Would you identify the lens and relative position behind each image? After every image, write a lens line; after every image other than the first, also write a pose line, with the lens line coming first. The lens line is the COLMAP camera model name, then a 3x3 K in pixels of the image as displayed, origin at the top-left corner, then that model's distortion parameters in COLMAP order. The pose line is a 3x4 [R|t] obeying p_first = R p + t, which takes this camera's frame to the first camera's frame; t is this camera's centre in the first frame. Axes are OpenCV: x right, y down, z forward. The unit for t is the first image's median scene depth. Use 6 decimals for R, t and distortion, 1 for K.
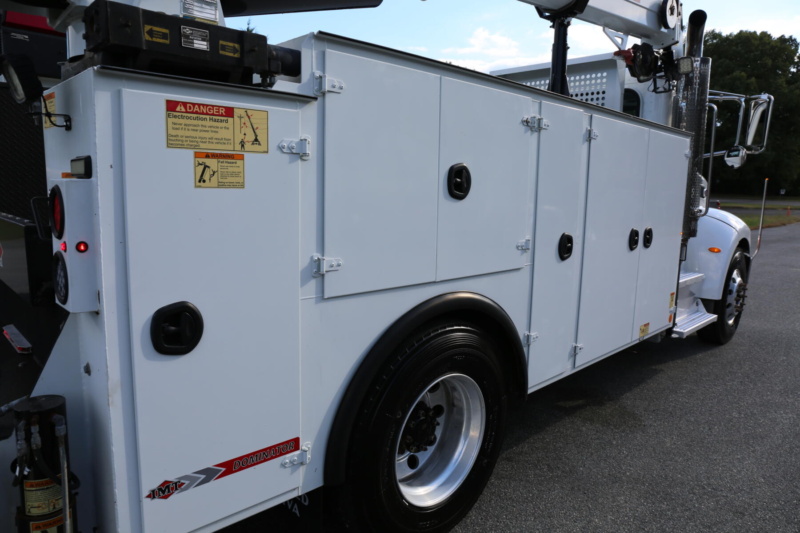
lens RADIAL K [[543.2, 0, 400.0], [0, 543.2, 266.5], [0, 0, 1]] dist [-0.104934, 0.080972]
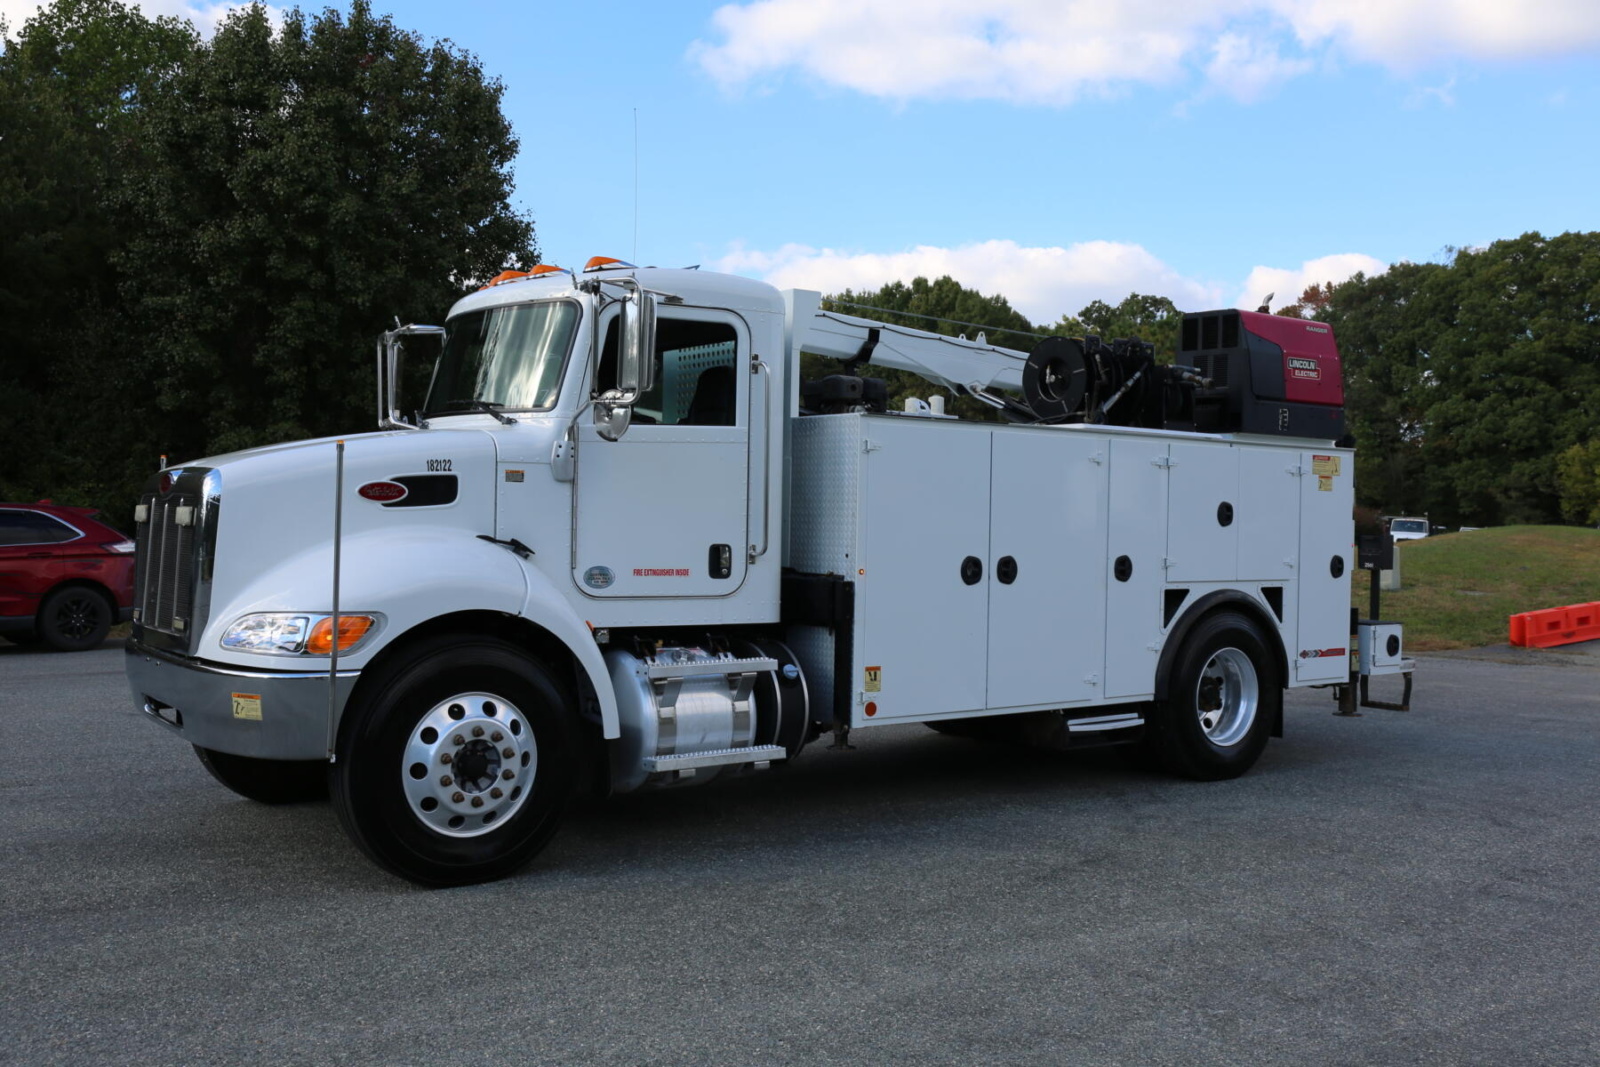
lens RADIAL K [[1445.2, 0, 820.3], [0, 1445.2, 525.8], [0, 0, 1]] dist [-0.031716, 0.008799]
pose [[0.992991, -0.000150, -0.118190, -1.757529], [-0.016560, 0.989958, -0.140386, 0.904744], [0.117025, 0.141359, 0.983017, -5.302960]]
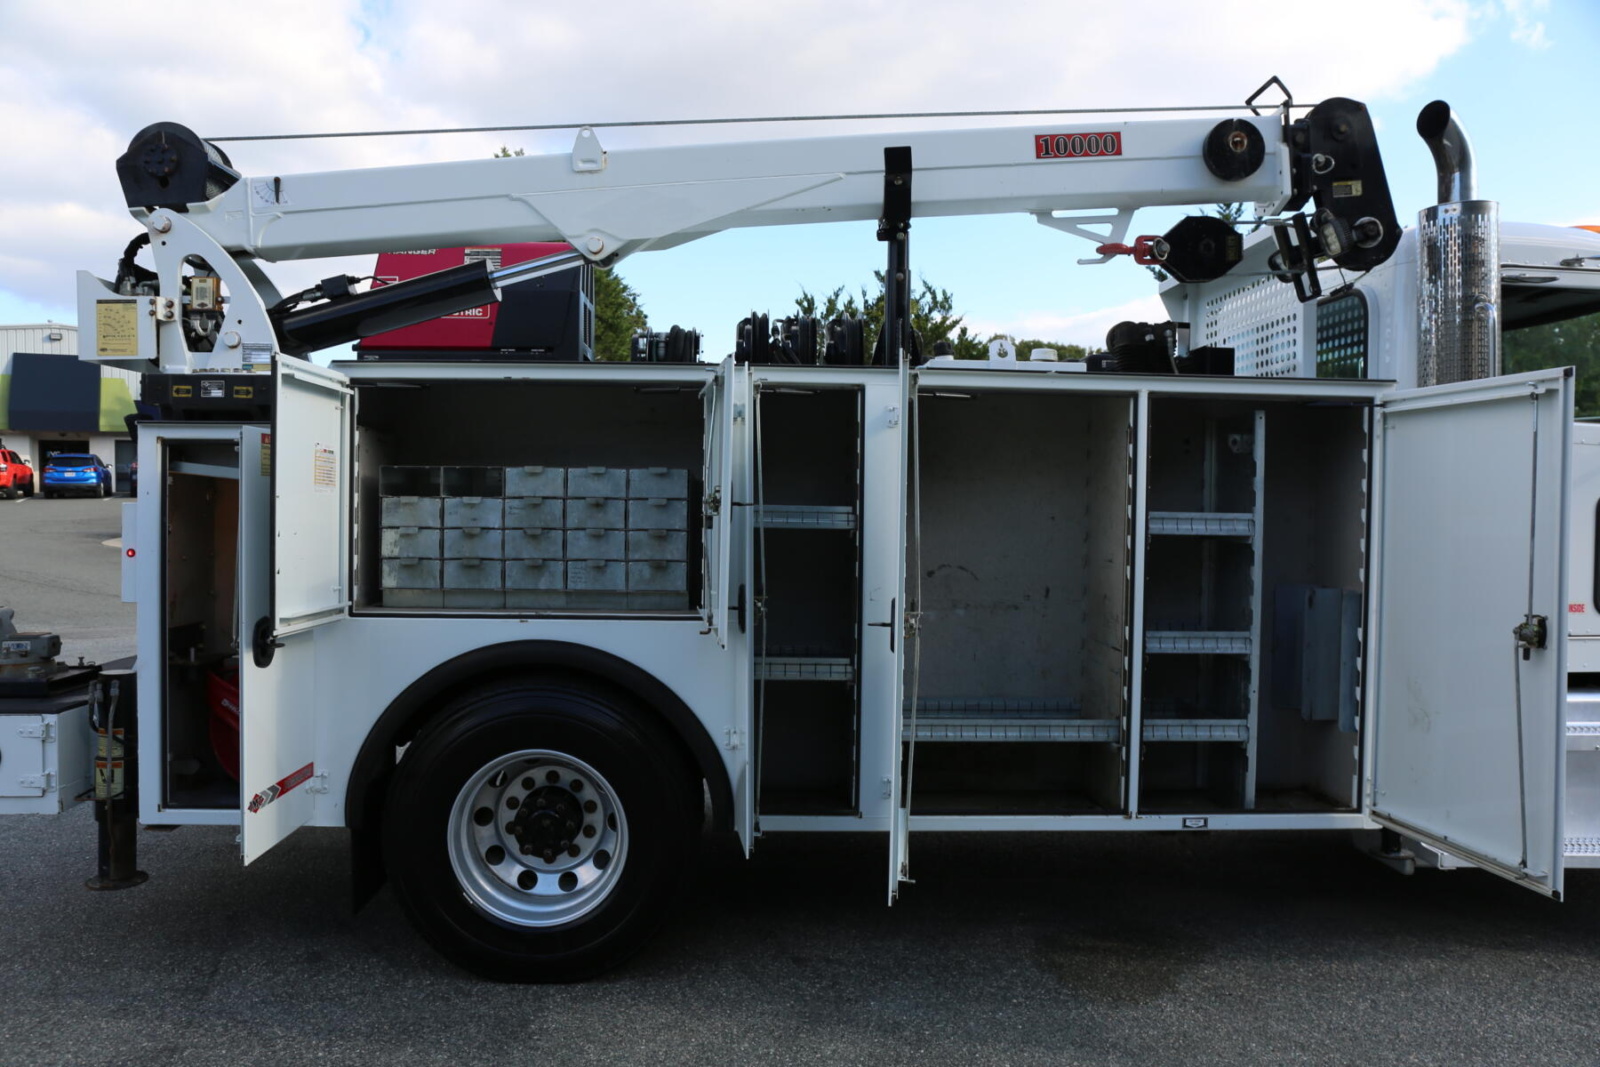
lens RADIAL K [[1171.8, 0, 799.8], [0, 1171.8, 534.8], [0, 0, 1]] dist [-0.082379, 0.072327]
pose [[0.744214, 0.003224, -0.667934, 2.258333], [-0.092316, 0.990888, -0.098076, 0.040524], [0.661531, 0.134650, 0.737730, -0.028739]]
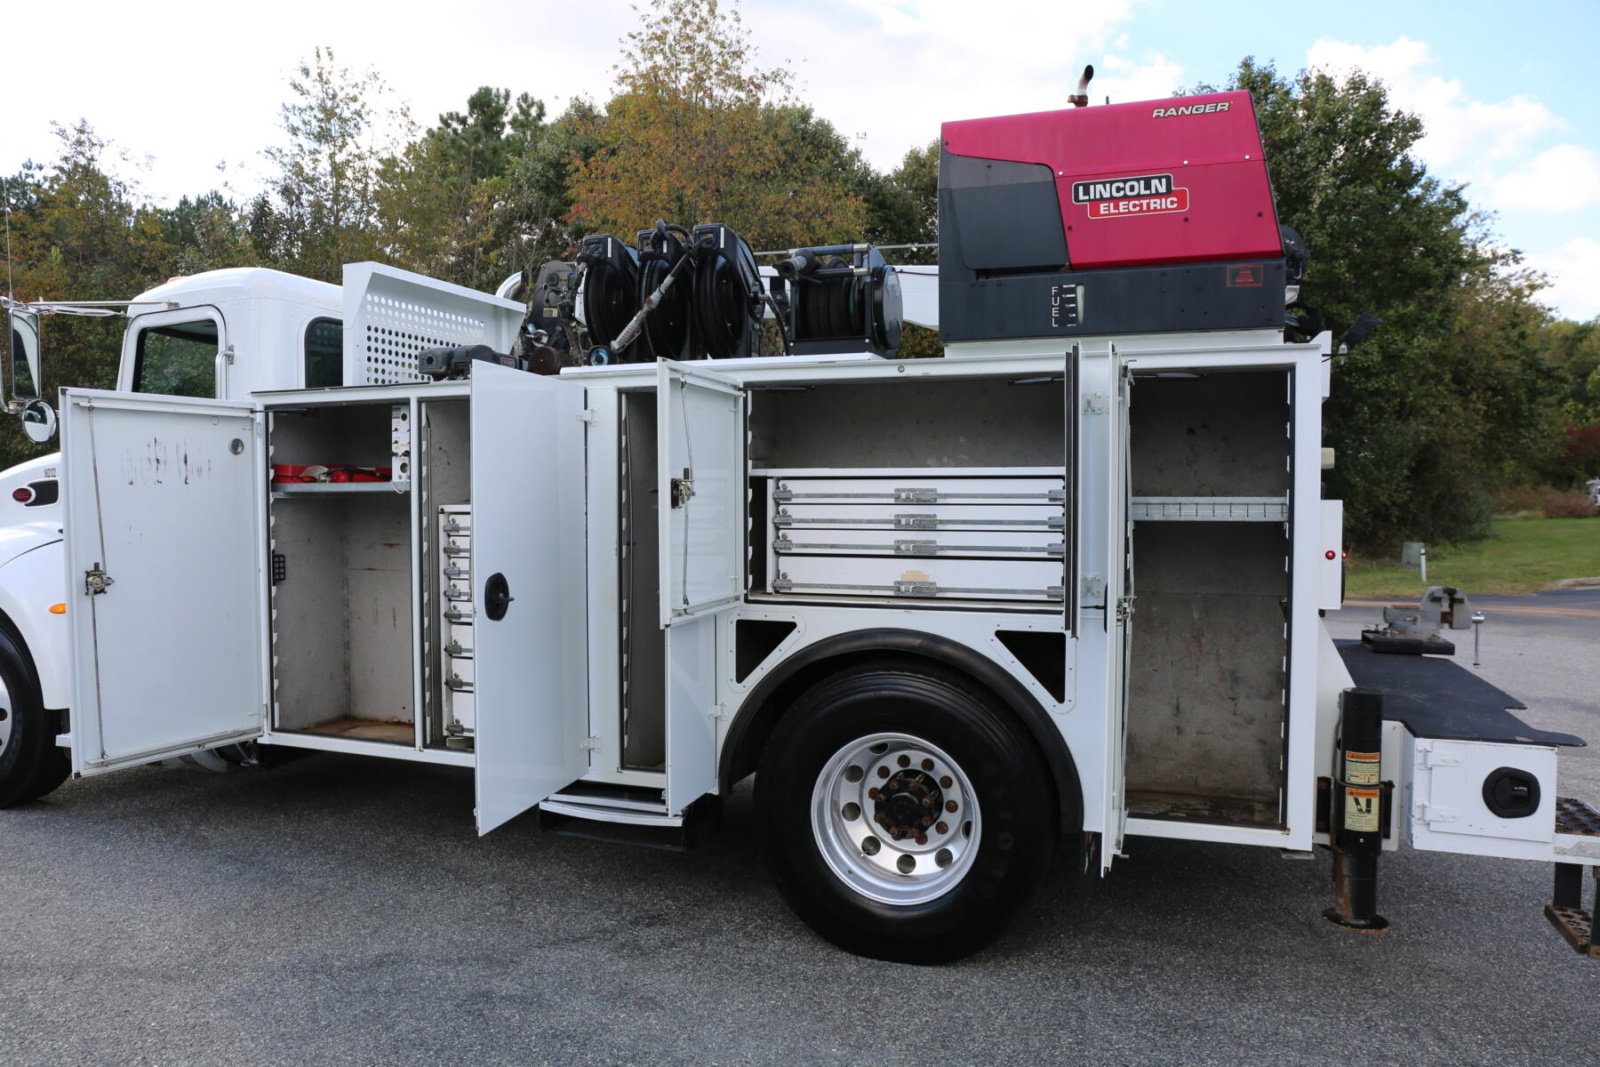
lens RADIAL K [[1088.8, 0, 798.4], [0, 1088.8, 533.5], [0, 0, 1]] dist [-0.103100, 0.081162]
pose [[0.443086, 0.008889, -0.896435, 1.264949], [-0.122337, 0.991196, -0.050639, 0.256904], [0.888092, 0.132105, 0.440273, -0.684234]]
